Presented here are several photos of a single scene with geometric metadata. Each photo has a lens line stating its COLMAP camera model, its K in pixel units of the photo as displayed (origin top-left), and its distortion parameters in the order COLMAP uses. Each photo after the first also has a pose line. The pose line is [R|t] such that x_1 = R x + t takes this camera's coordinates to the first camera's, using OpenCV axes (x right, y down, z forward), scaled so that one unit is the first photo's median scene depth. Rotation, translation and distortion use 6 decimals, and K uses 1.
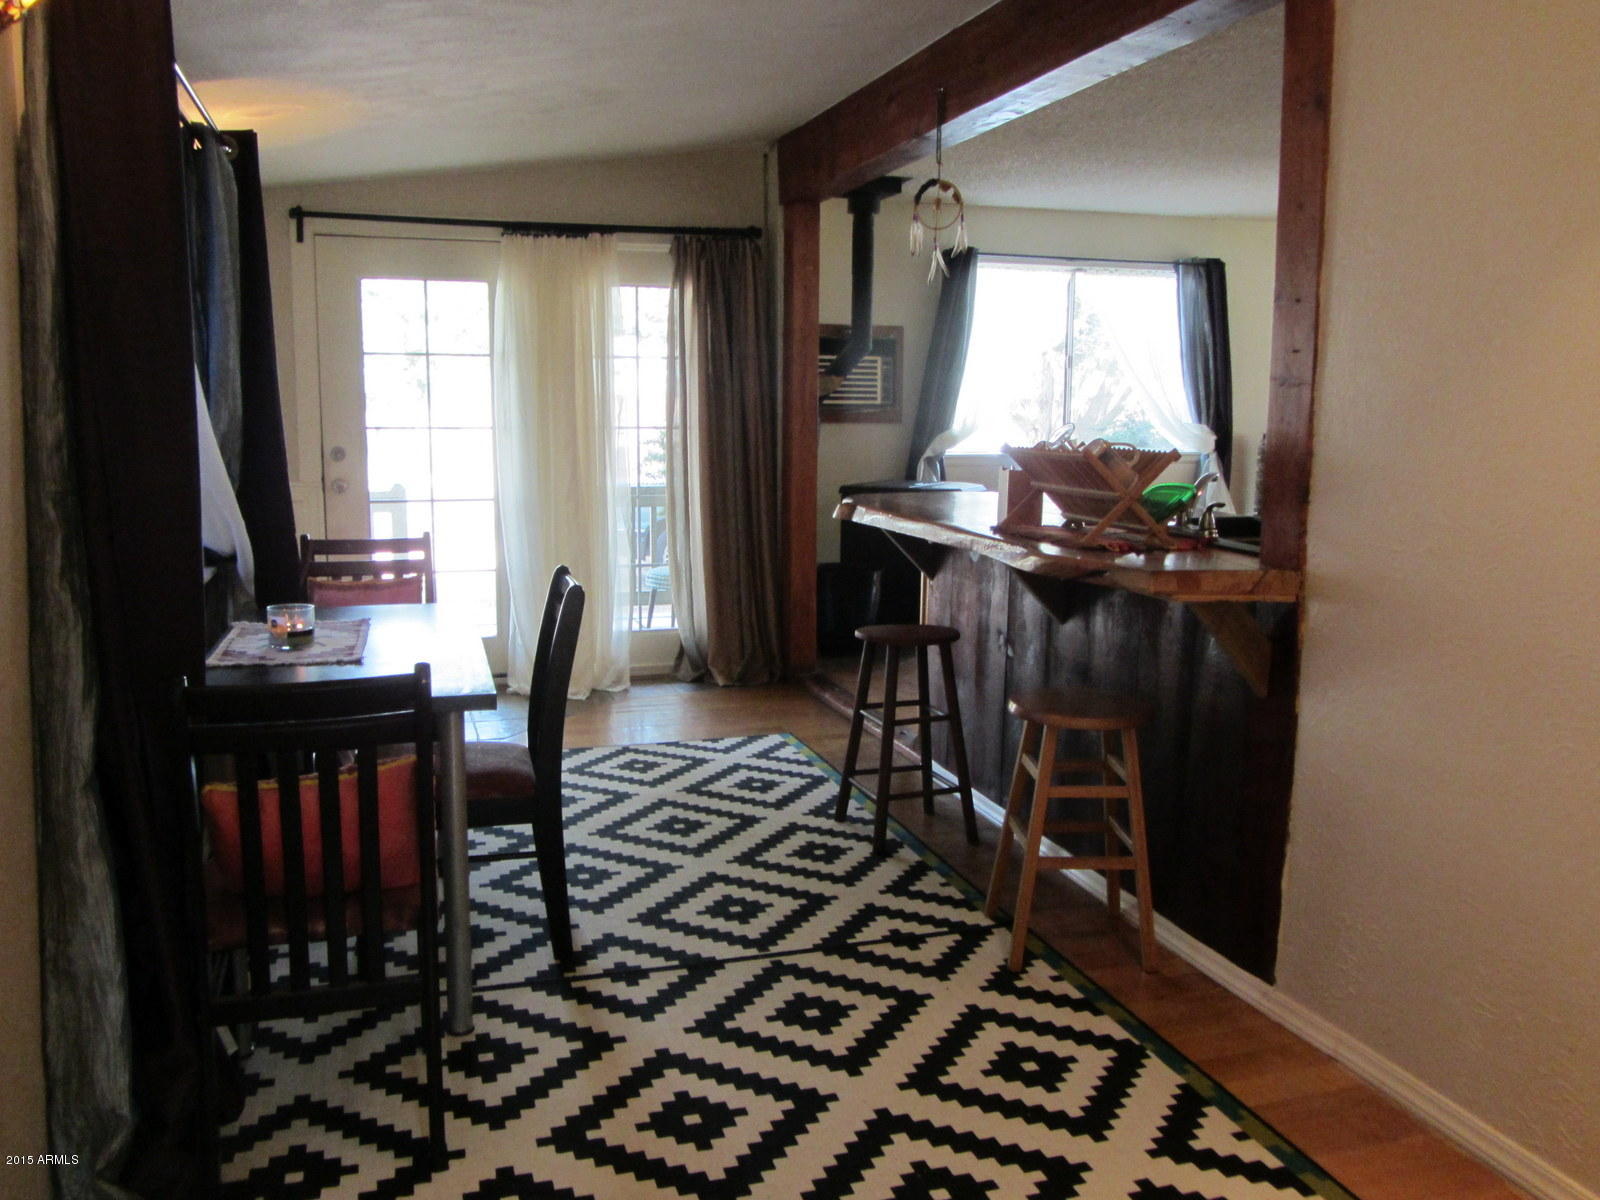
lens RADIAL K [[1326.7, 0, 791.9], [0, 1326.7, 599.1], [0, 0, 1]] dist [-0.039676, 0.016647]
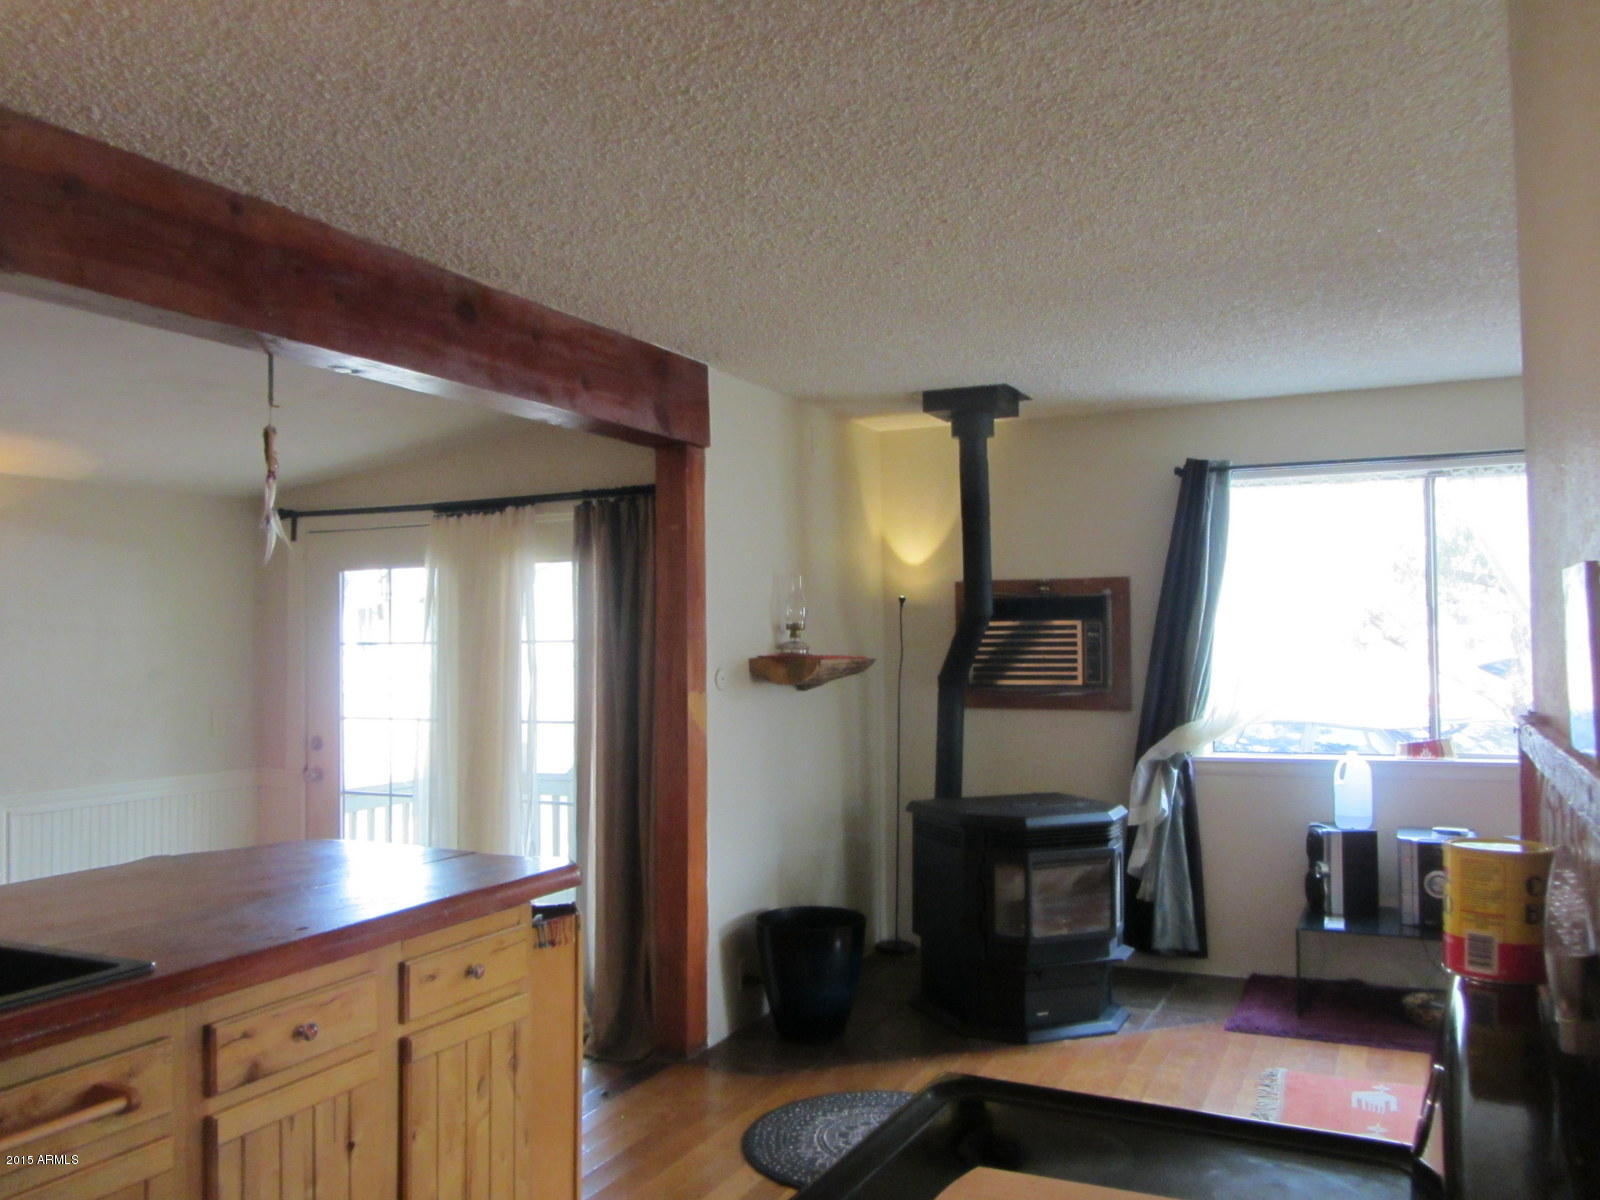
lens RADIAL K [[1326.7, 0, 801.7], [0, 1326.7, 598.4], [0, 0, 1]] dist [-0.039676, 0.016647]
pose [[0.736658, -0.040568, -0.675048, 0.592602], [-0.084717, 0.984800, -0.151633, -0.094267], [0.670939, 0.168890, 0.722023, 0.486345]]
